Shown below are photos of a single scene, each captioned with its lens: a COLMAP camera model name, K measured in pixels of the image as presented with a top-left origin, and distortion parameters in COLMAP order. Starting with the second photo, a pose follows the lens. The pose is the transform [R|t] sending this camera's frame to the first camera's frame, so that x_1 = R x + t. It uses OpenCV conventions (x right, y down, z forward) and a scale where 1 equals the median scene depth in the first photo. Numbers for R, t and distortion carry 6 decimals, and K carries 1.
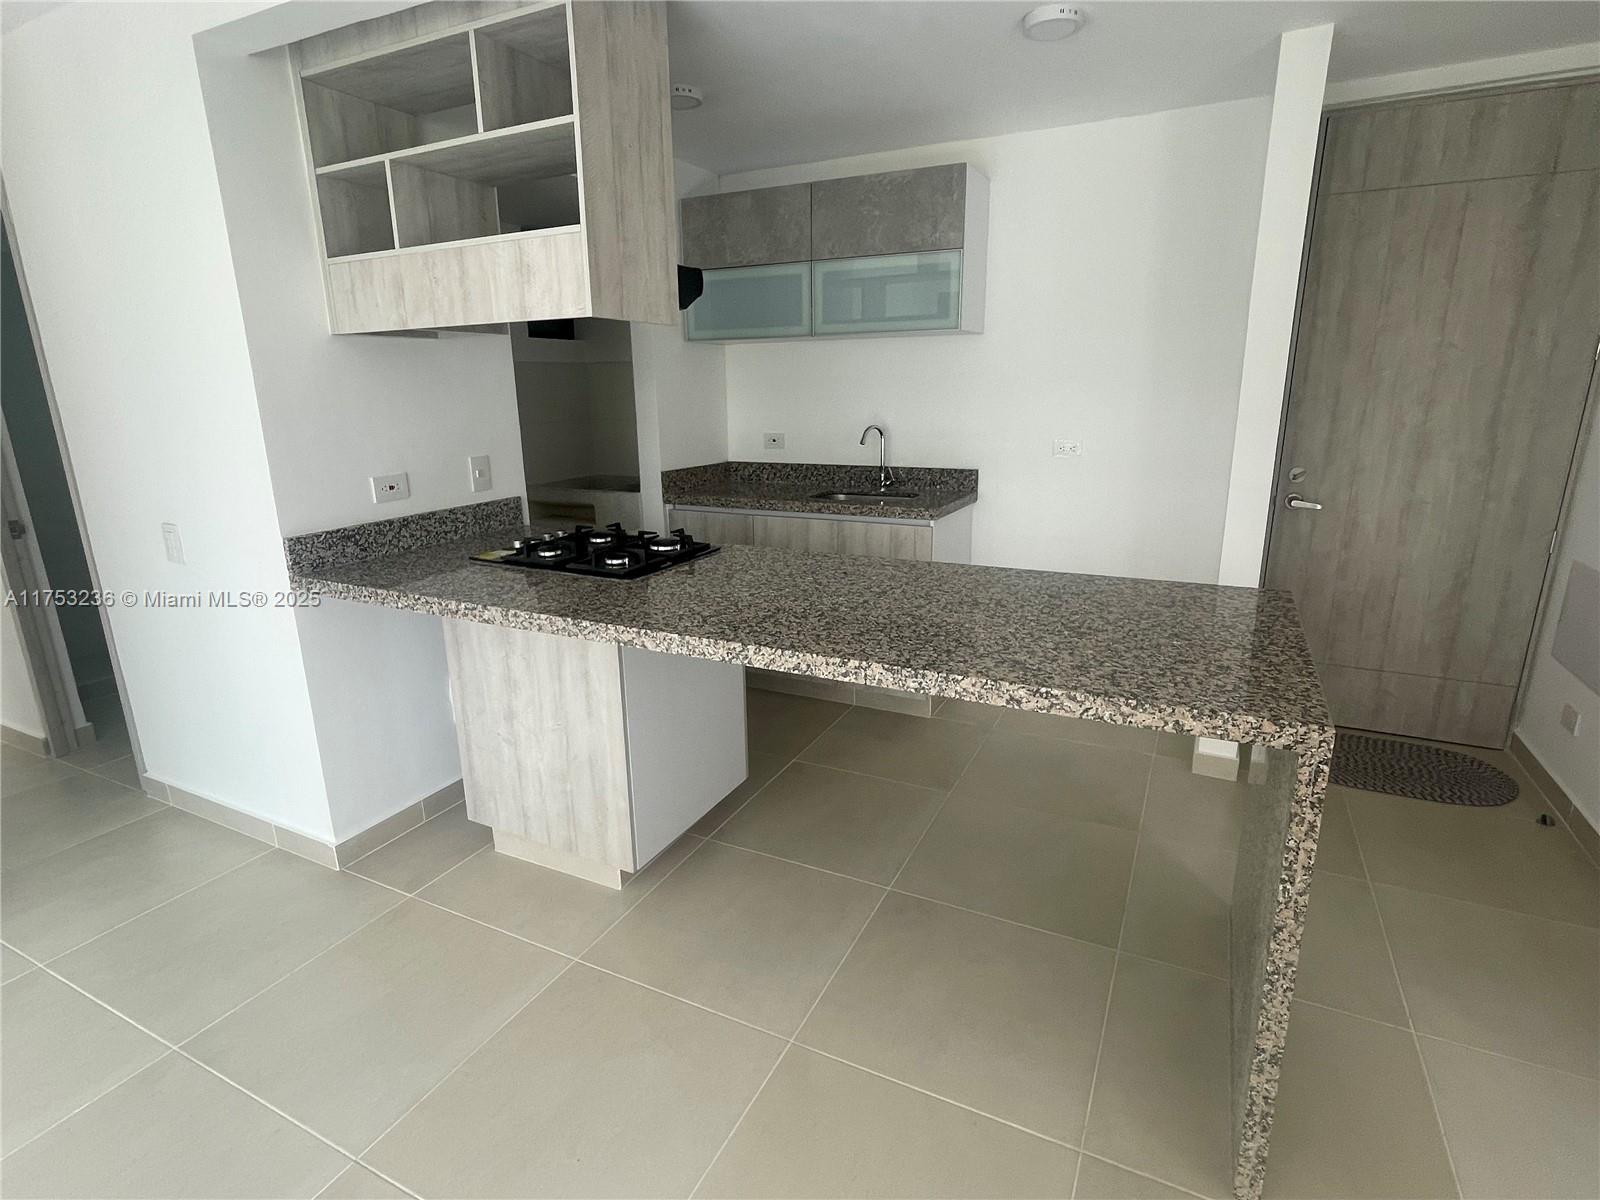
lens RADIAL K [[817.3, 0, 799.4], [0, 817.3, 601.4], [0, 0, 1]] dist [-0.001160, -0.000902]
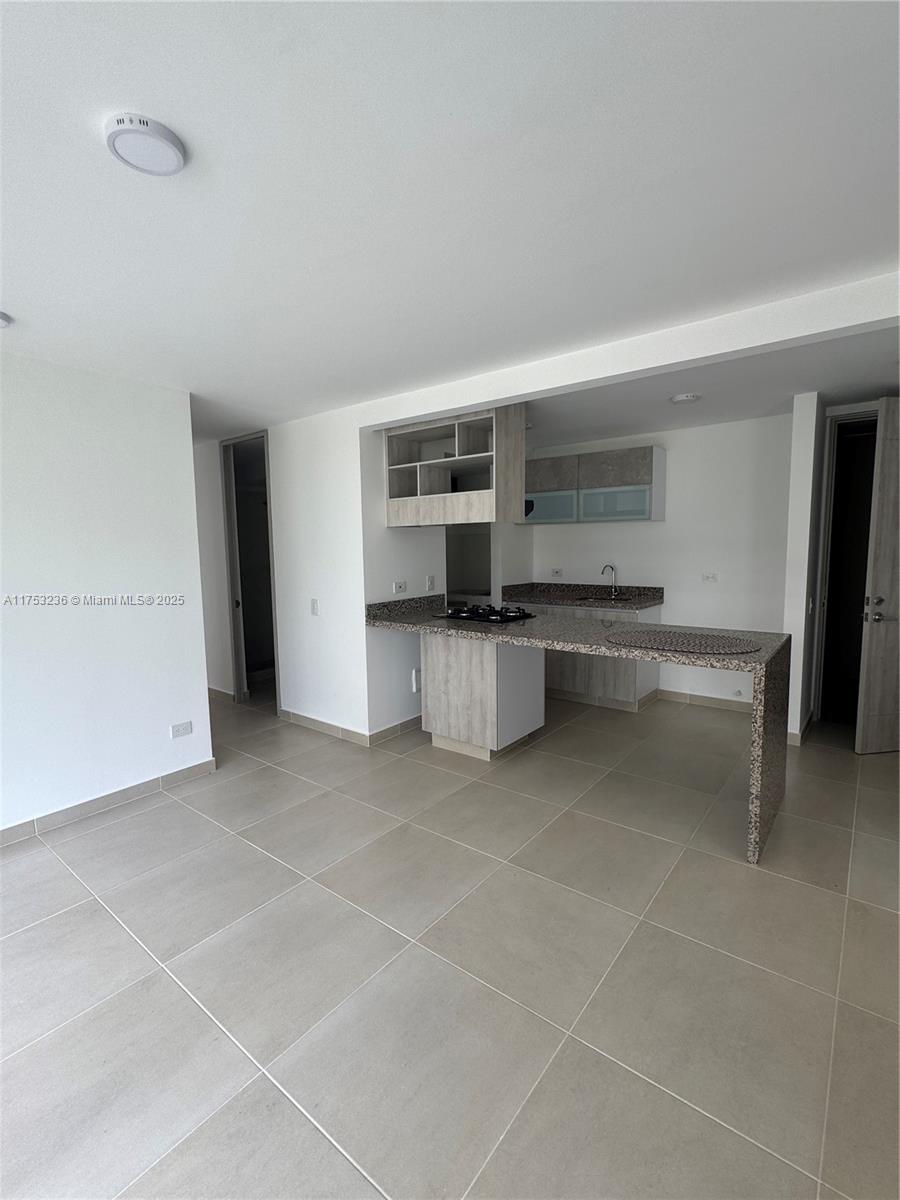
lens RADIAL K [[544.7, 0, 450.1], [0, 544.7, 600.9], [0, 0, 1]] dist [-0.004429, -0.000310]
pose [[0.978909, 0.020611, -0.203255, -0.024943], [-0.051216, 0.987886, -0.146486, 0.137461], [0.197773, 0.153806, 0.968106, -0.560496]]
